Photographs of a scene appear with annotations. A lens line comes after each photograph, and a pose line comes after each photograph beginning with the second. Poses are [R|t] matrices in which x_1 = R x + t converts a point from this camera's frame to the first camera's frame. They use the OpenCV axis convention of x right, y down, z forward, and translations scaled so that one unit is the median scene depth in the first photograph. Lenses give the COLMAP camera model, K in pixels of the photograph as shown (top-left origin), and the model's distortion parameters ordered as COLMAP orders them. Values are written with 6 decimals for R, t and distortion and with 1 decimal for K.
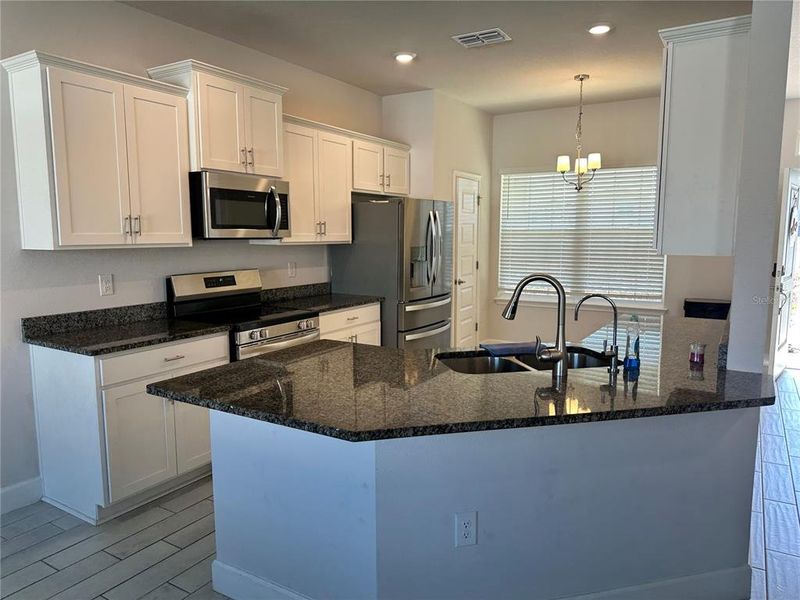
lens RADIAL K [[557.3, 0, 400.0], [0, 557.3, 300.0], [0, 0, 1]] dist [0.001644, -0.001616]
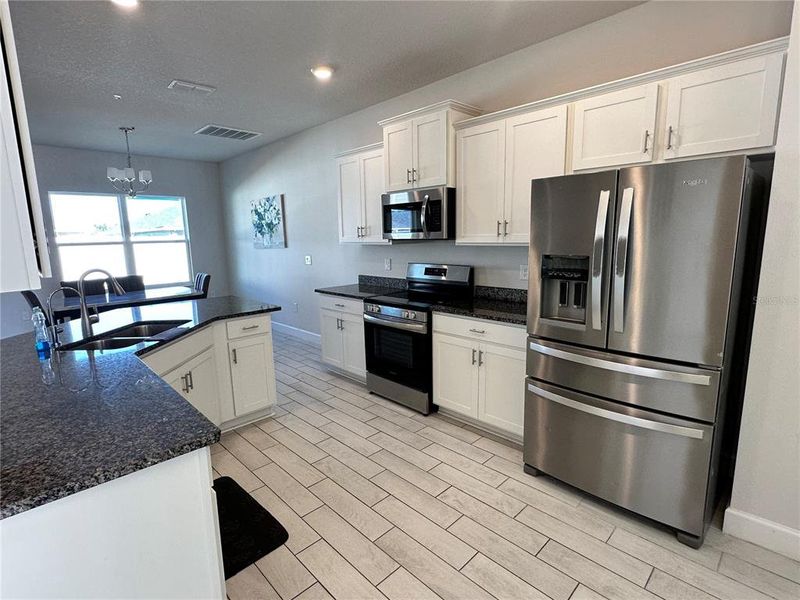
lens RADIAL K [[405.5, 0, 397.3], [0, 405.5, 299.8], [0, 0, 1]] dist [-0.002769, -0.000003]
pose [[-0.247740, 0.162903, -0.955033, 0.636916], [-0.094310, 0.977026, 0.191119, -0.145162], [0.964225, 0.137417, -0.226685, 1.151468]]
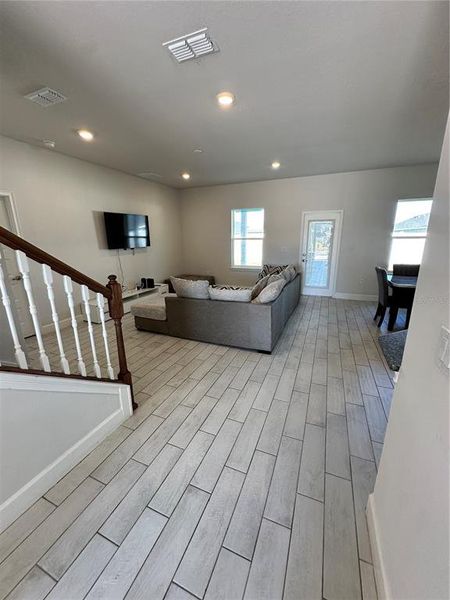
lens RADIAL K [[239.6, 0, 226.7], [0, 239.6, 298.6], [0, 0, 1]] dist [-0.002532, -0.000033]
pose [[-0.987448, 0.050170, -0.149766, 0.591945], [-0.007670, 0.931863, 0.362729, -0.093579], [0.157760, 0.359325, -0.919781, 0.744336]]
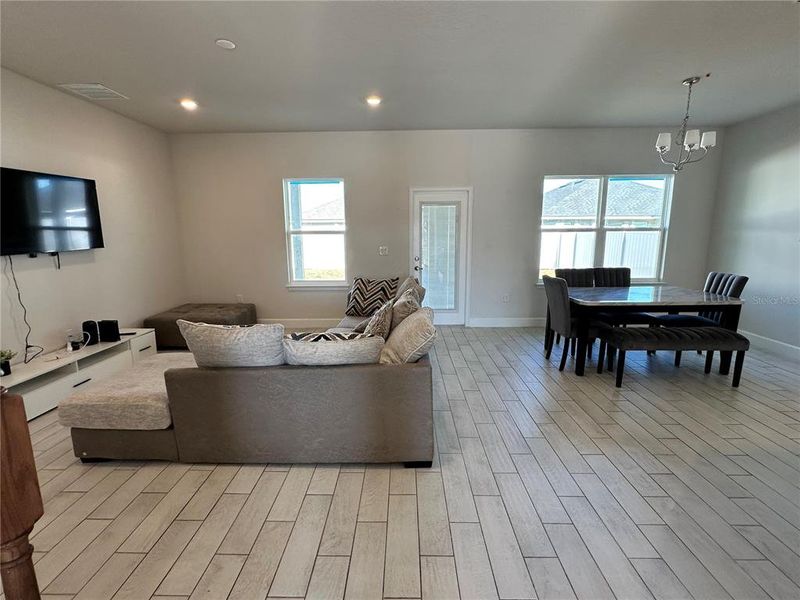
lens RADIAL K [[376.1, 0, 400.0], [0, 376.1, 300.0], [0, 0, 1]] dist [-0.002594, -0.000149]
pose [[-0.857514, 0.100428, -0.504563, 0.657190], [-0.054575, 0.957470, 0.283326, -0.055161], [0.511558, 0.270493, -0.815563, 0.492846]]
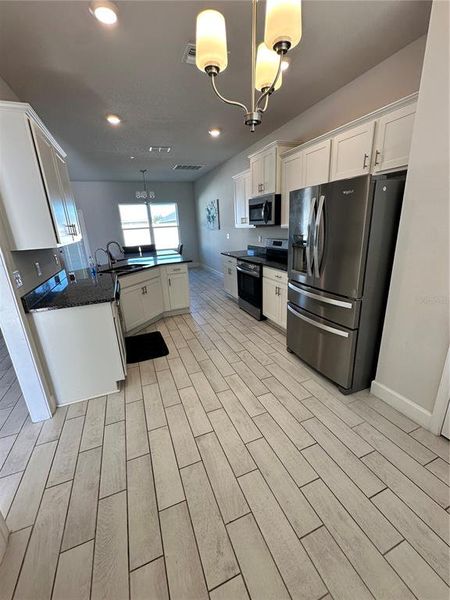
lens RADIAL K [[250.7, 0, 225.0], [0, 250.7, 300.0], [0, 0, 1]] dist [0.000585, 0.000002]
pose [[-0.597006, 0.266244, -0.756768, 0.667326], [-0.048942, 0.929478, 0.365616, -0.188387], [0.800743, 0.255313, -0.541874, 1.466446]]
